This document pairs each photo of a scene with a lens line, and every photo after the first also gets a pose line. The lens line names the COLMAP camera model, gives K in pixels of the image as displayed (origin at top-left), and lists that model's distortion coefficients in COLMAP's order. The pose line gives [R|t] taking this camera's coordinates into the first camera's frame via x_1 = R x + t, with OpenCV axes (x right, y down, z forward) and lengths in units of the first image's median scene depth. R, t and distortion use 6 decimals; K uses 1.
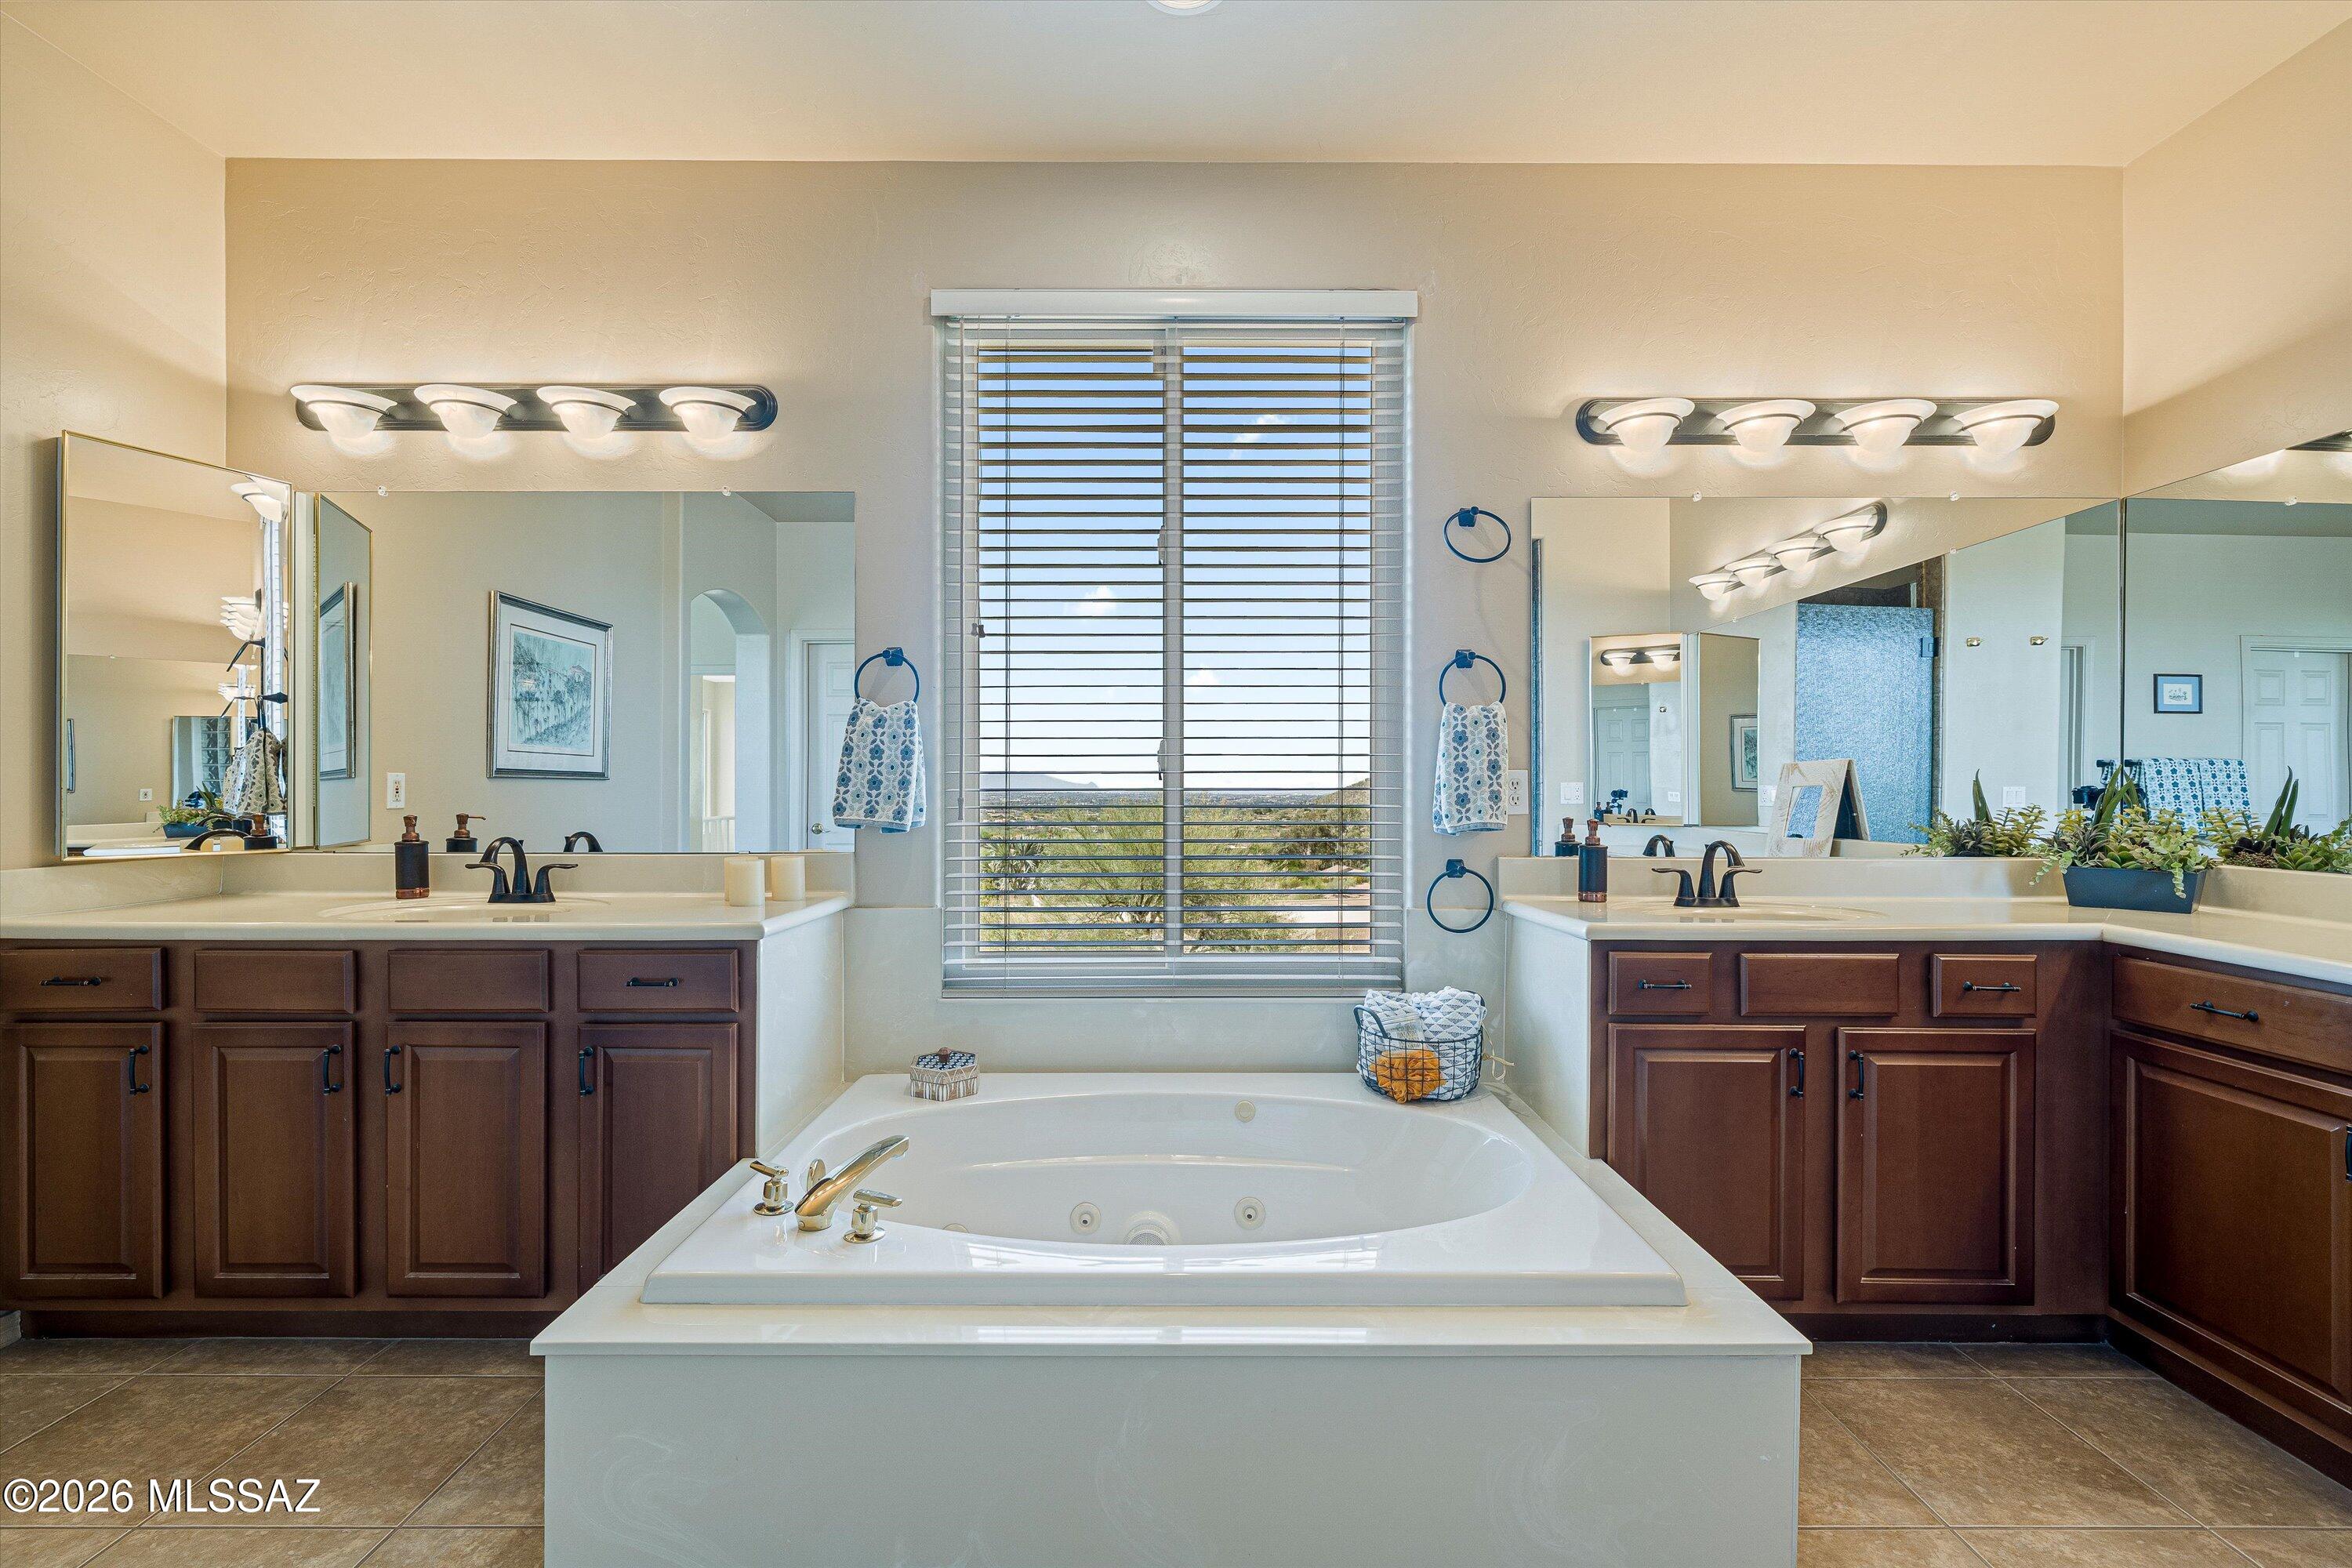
lens RADIAL K [[1025.5, 0, 1195.7], [0, 1025.5, 783.7], [0, 0, 1]] dist [-0.003900, 0.000474]
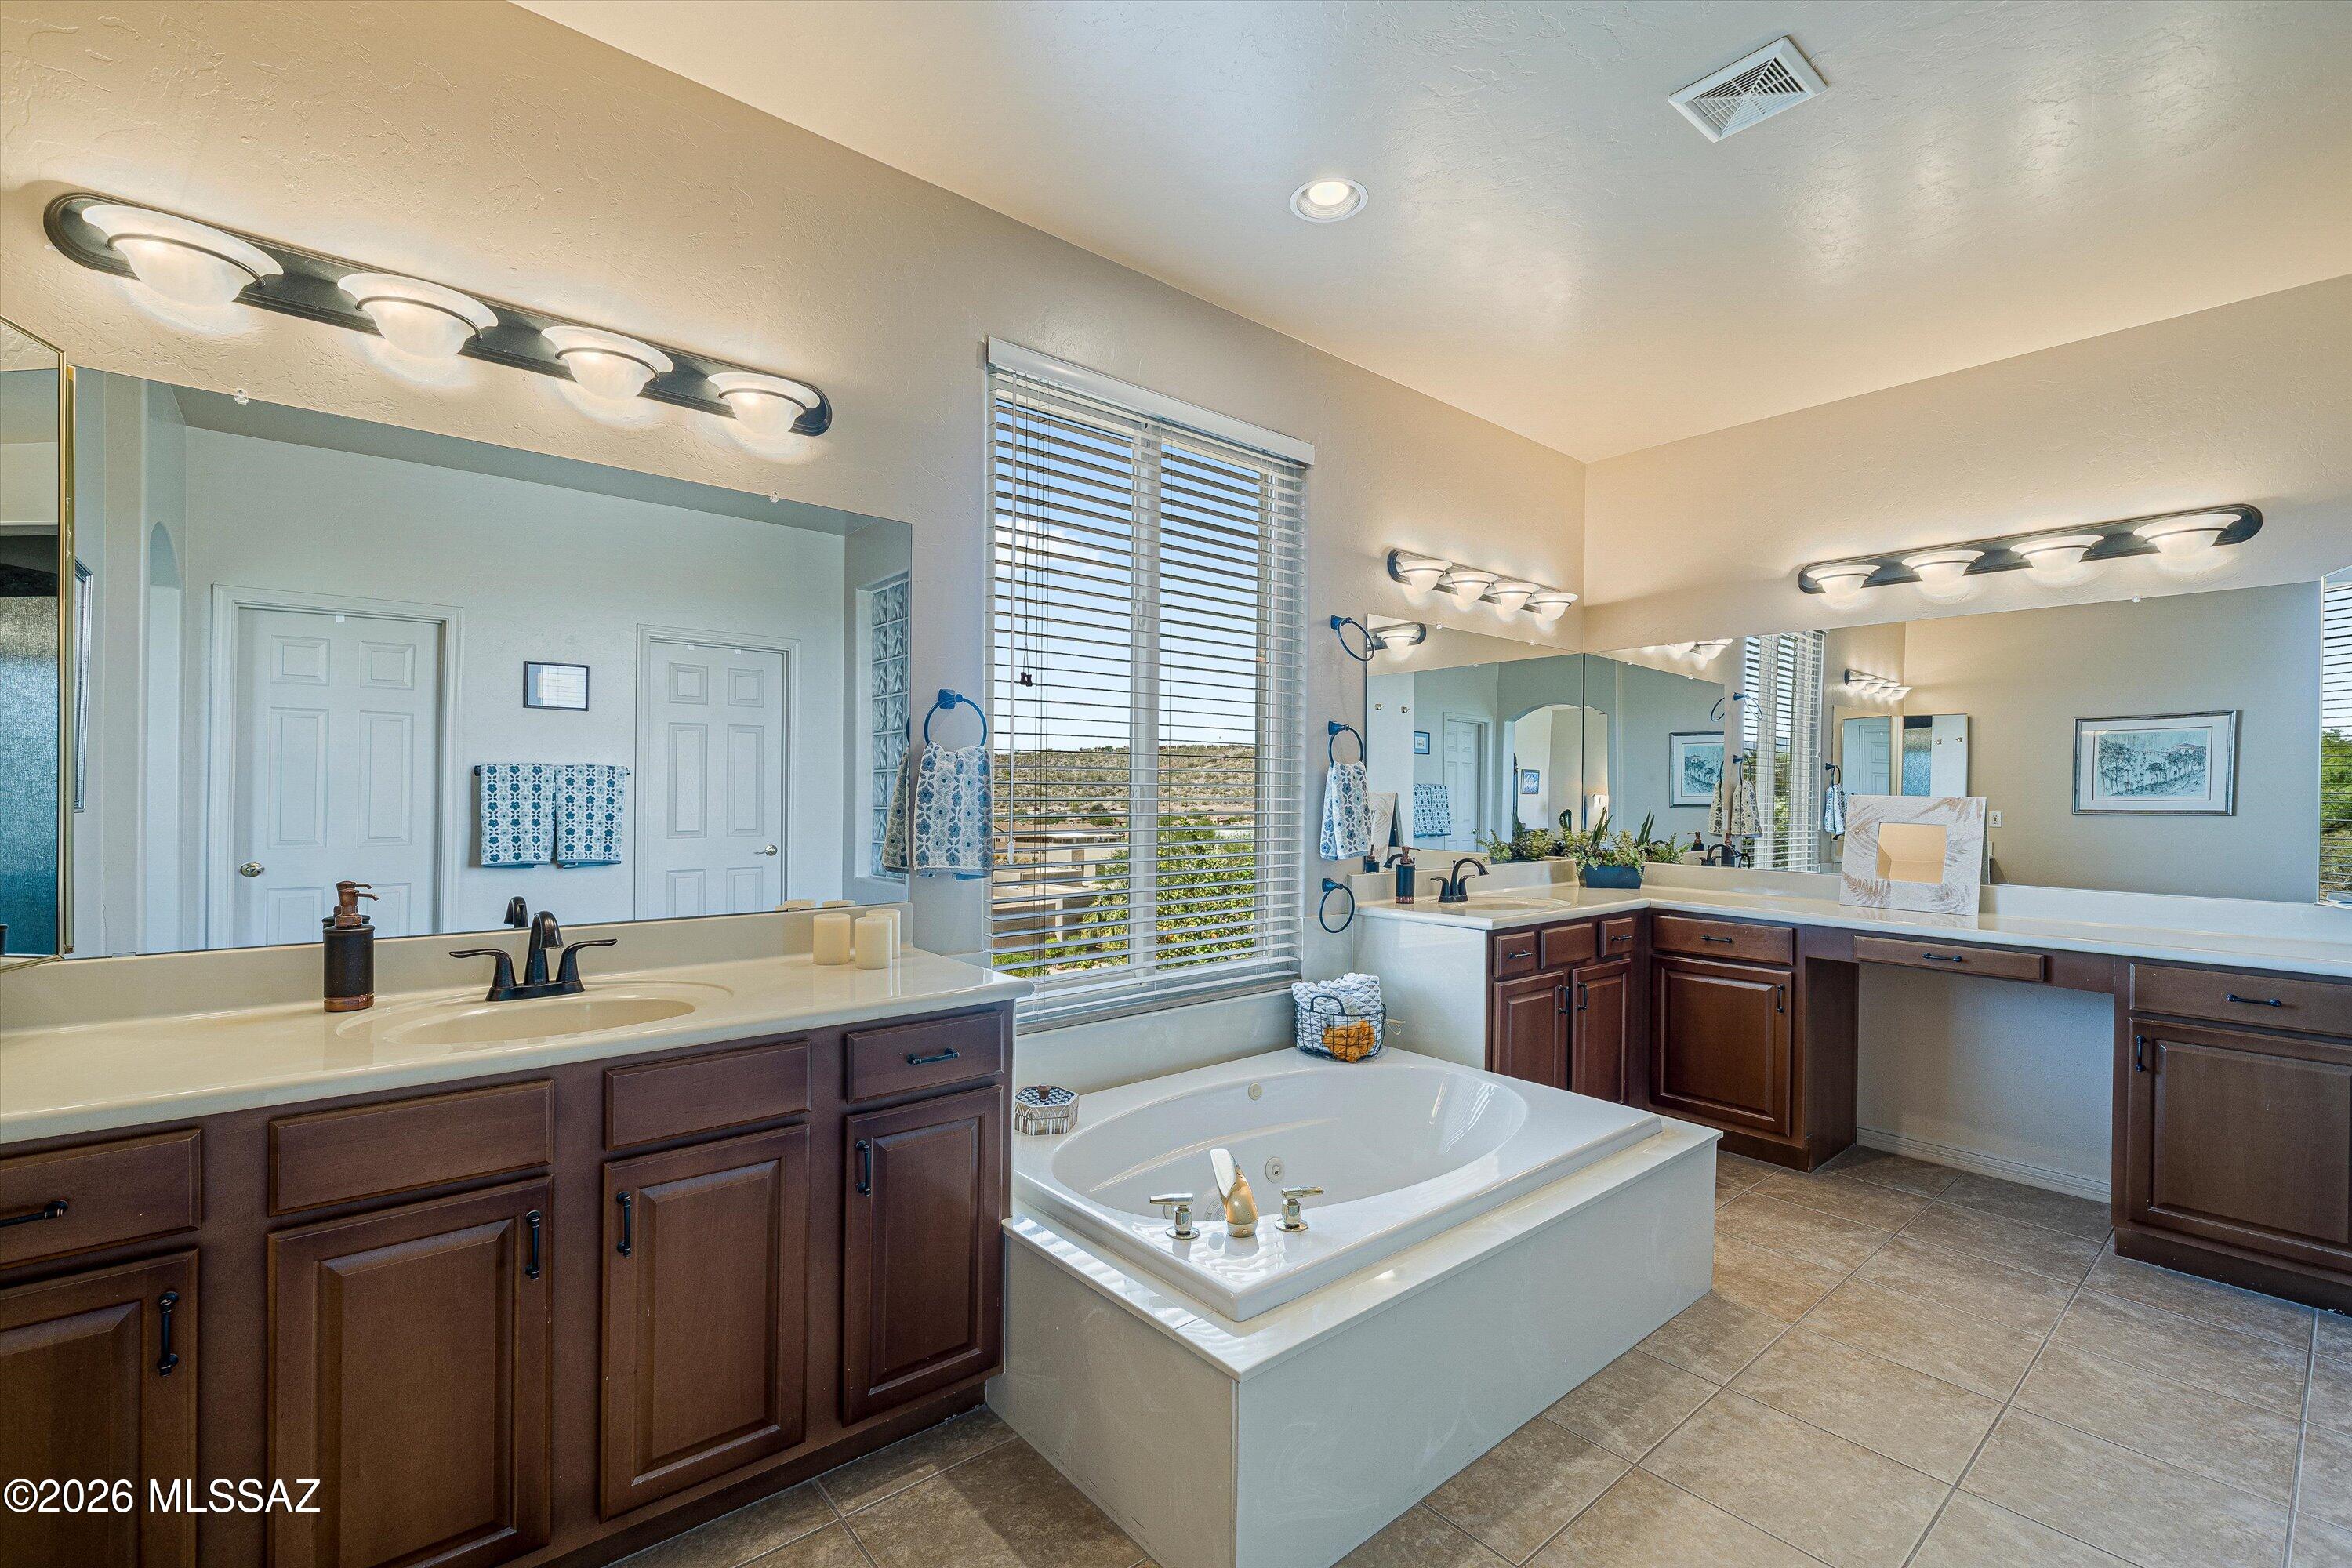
lens RADIAL K [[1025.5, 0, 1178.7], [0, 1025.5, 787.2], [0, 0, 1]] dist [-0.003900, 0.000474]
pose [[0.762954, 0.008233, 0.646401, -0.787345], [-0.011241, 0.999937, 0.000532, -0.044719], [-0.646356, -0.007672, 0.762998, 0.114457]]
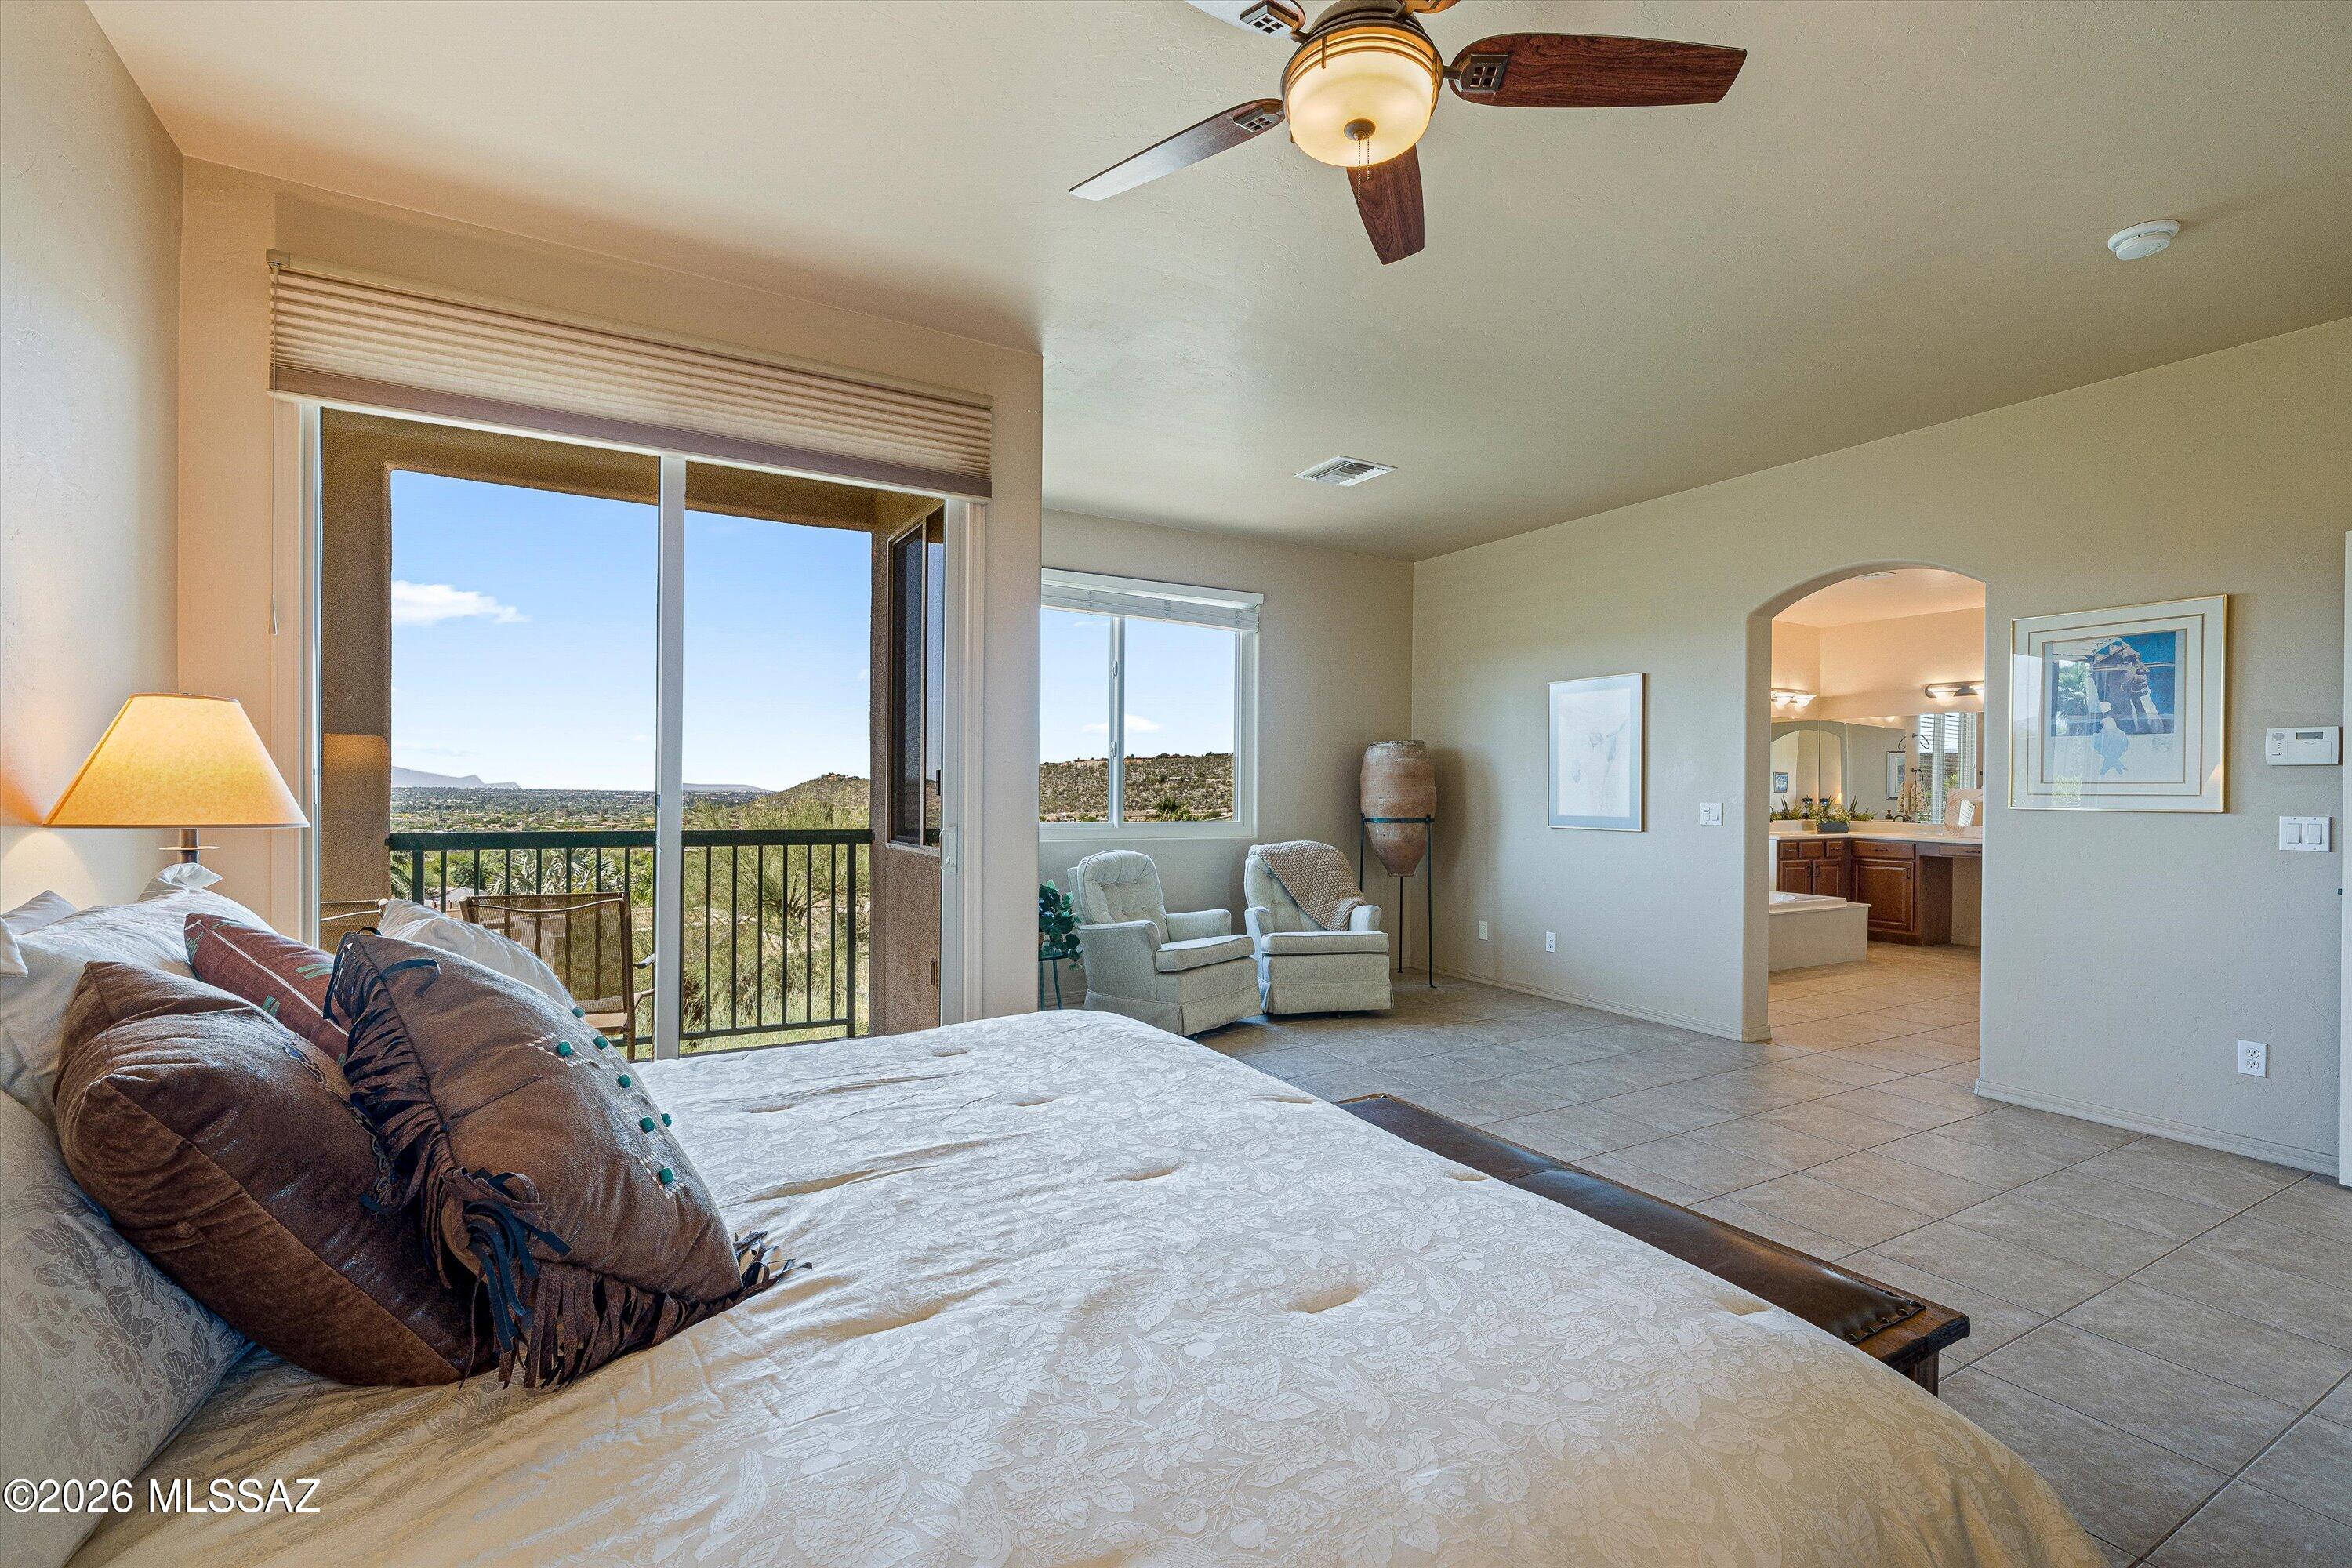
lens RADIAL K [[1025.5, 0, 1187.8], [0, 1025.5, 793.3], [0, 0, 1]] dist [-0.003900, 0.000474]
pose [[0.868671, 0.007528, 0.495331, -2.928724], [-0.012676, 0.999895, 0.007033, -0.018502], [-0.495226, -0.012388, 0.868676, -1.074196]]
